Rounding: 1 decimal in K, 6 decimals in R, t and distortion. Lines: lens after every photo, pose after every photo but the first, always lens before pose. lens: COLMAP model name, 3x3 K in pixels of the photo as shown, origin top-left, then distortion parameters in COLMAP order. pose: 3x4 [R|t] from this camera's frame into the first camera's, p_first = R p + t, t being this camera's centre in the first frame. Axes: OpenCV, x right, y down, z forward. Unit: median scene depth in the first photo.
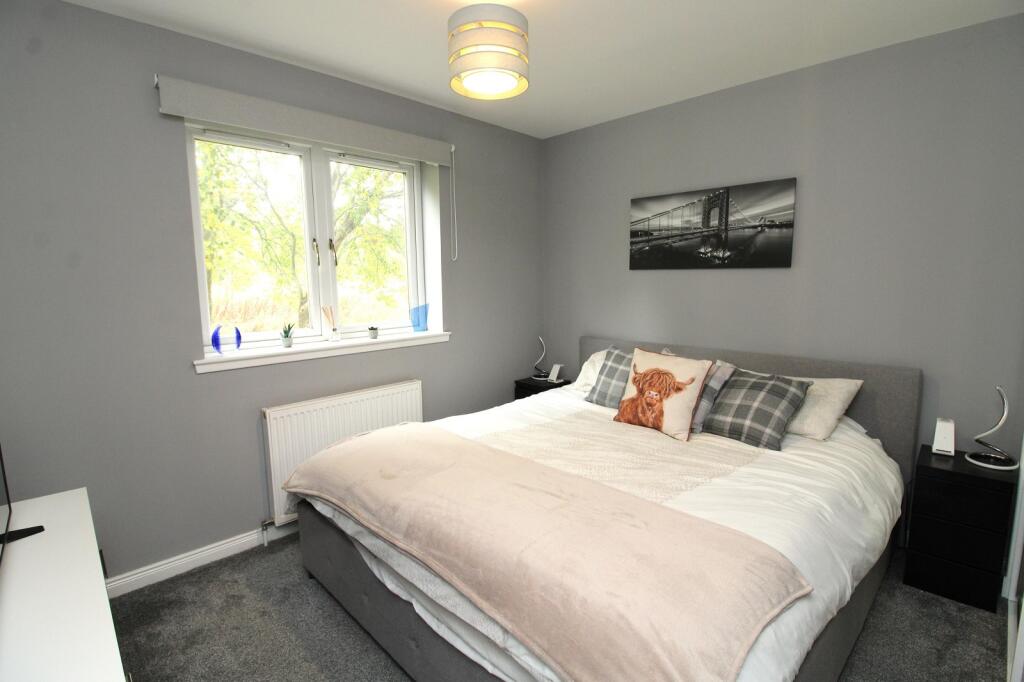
lens RADIAL K [[508.6, 0, 515.0], [0, 508.6, 340.7], [0, 0, 1]] dist [-0.003444, -0.001050]
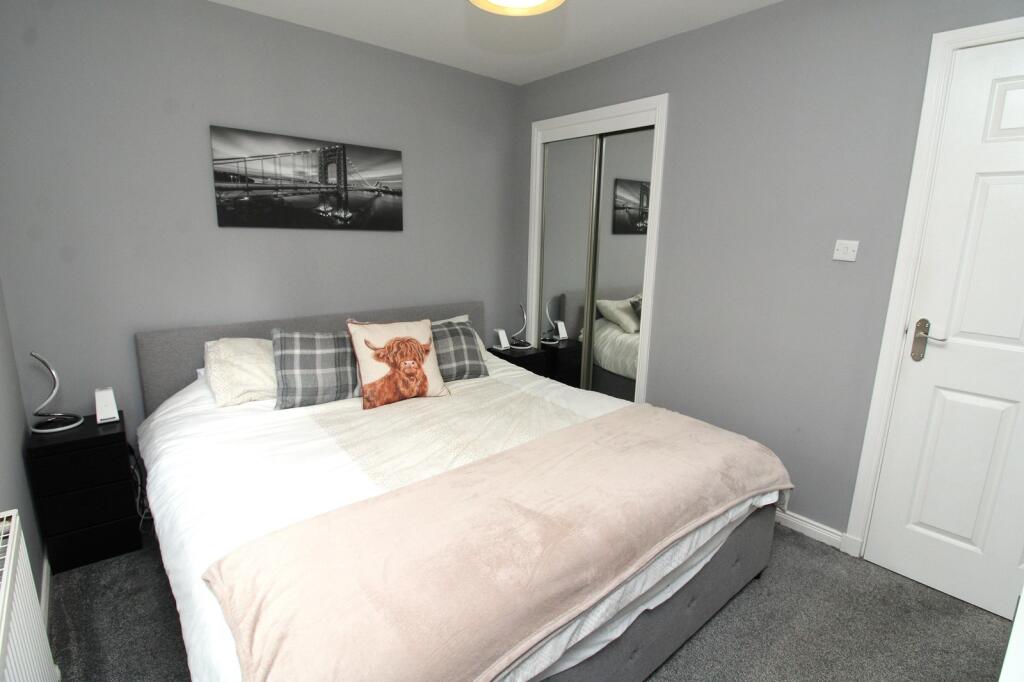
lens RADIAL K [[508.6, 0, 515.0], [0, 508.6, 340.7], [0, 0, 1]] dist [-0.003444, -0.001050]
pose [[0.034881, -0.200321, 0.979109, -0.582229], [0.100750, 0.975419, 0.195977, -0.094161], [-0.994300, 0.091809, 0.054206, 0.654524]]
